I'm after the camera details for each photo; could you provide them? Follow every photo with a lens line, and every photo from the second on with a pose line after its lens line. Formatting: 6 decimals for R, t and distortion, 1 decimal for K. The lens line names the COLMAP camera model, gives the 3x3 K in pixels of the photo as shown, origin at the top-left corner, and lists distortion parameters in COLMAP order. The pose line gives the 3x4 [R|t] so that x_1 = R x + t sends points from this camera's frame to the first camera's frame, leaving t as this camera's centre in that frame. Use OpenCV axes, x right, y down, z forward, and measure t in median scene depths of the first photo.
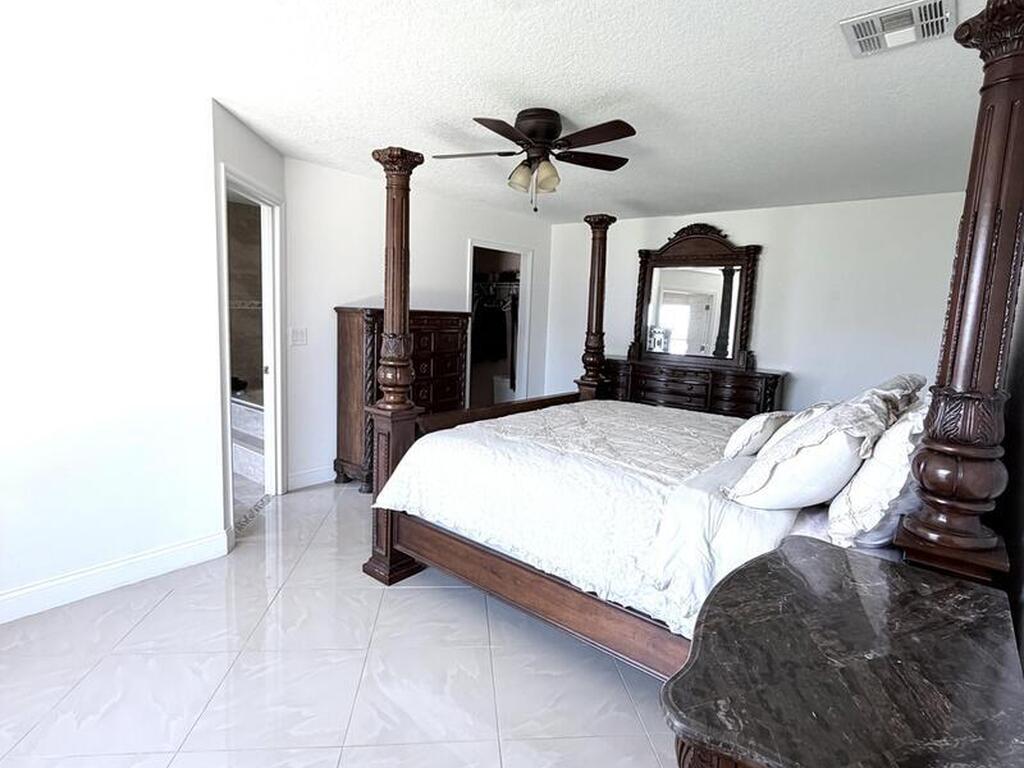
lens RADIAL K [[542.8, 0, 511.9], [0, 542.8, 379.0], [0, 0, 1]] dist [-0.001293, -0.000480]
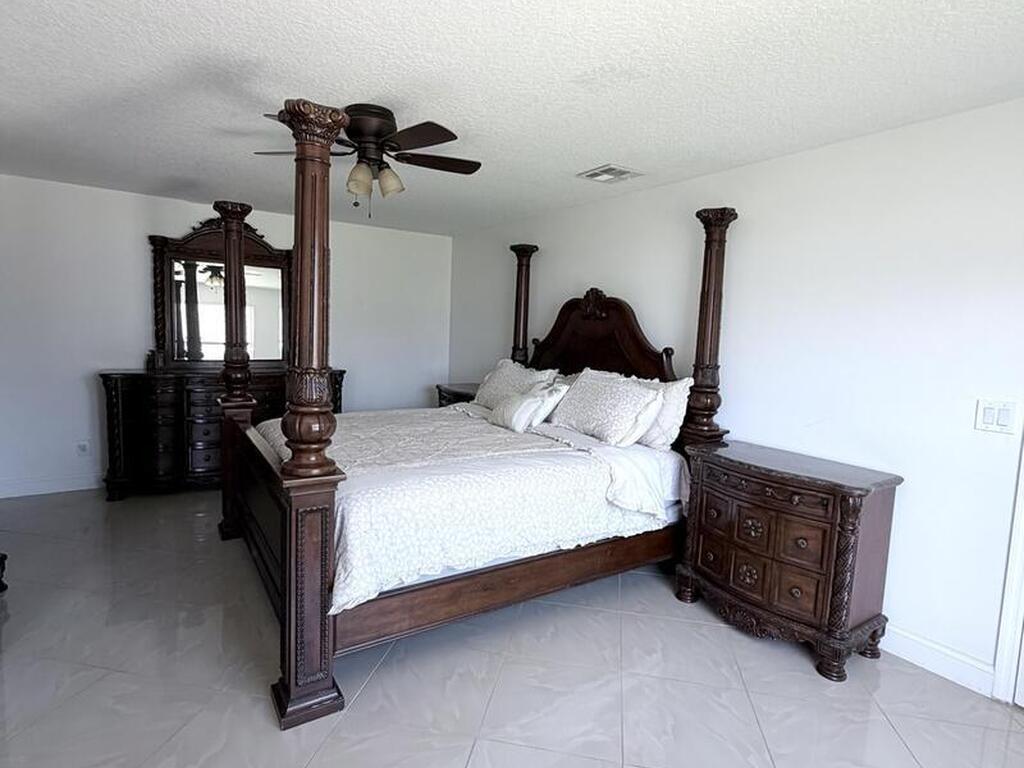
lens RADIAL K [[542.8, 0, 511.9], [0, 542.8, 379.0], [0, 0, 1]] dist [-0.001293, -0.000480]
pose [[0.279853, -0.115915, 0.953019, -0.847188], [0.088682, 0.991561, 0.094561, -0.114432], [-0.955938, 0.058053, 0.287771, 0.568702]]
